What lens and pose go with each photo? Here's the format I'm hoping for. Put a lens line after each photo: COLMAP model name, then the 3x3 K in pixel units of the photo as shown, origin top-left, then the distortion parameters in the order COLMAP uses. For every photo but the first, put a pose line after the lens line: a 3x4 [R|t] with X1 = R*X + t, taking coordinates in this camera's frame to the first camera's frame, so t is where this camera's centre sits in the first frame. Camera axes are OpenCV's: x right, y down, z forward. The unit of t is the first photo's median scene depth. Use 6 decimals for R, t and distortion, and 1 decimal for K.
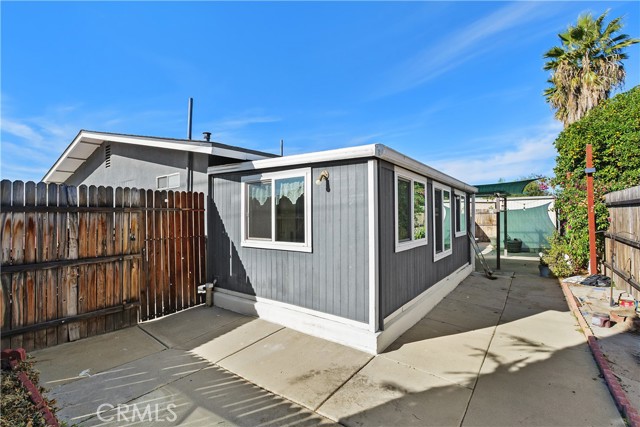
lens RADIAL K [[292.5, 0, 320.3], [0, 292.5, 212.6], [0, 0, 1]] dist [0.004684, -0.002176]
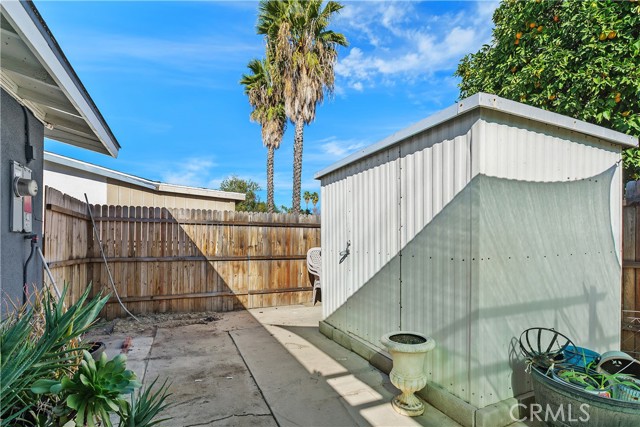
lens RADIAL K [[292.5, 0, 318.7], [0, 292.5, 241.0], [0, 0, 1]] dist [0.004684, -0.002176]
pose [[0.452862, 0.014462, 0.891464, 0.254386], [-0.001414, 0.999879, -0.015503, 0.020400], [-0.891580, 0.005760, 0.452827, 0.631403]]
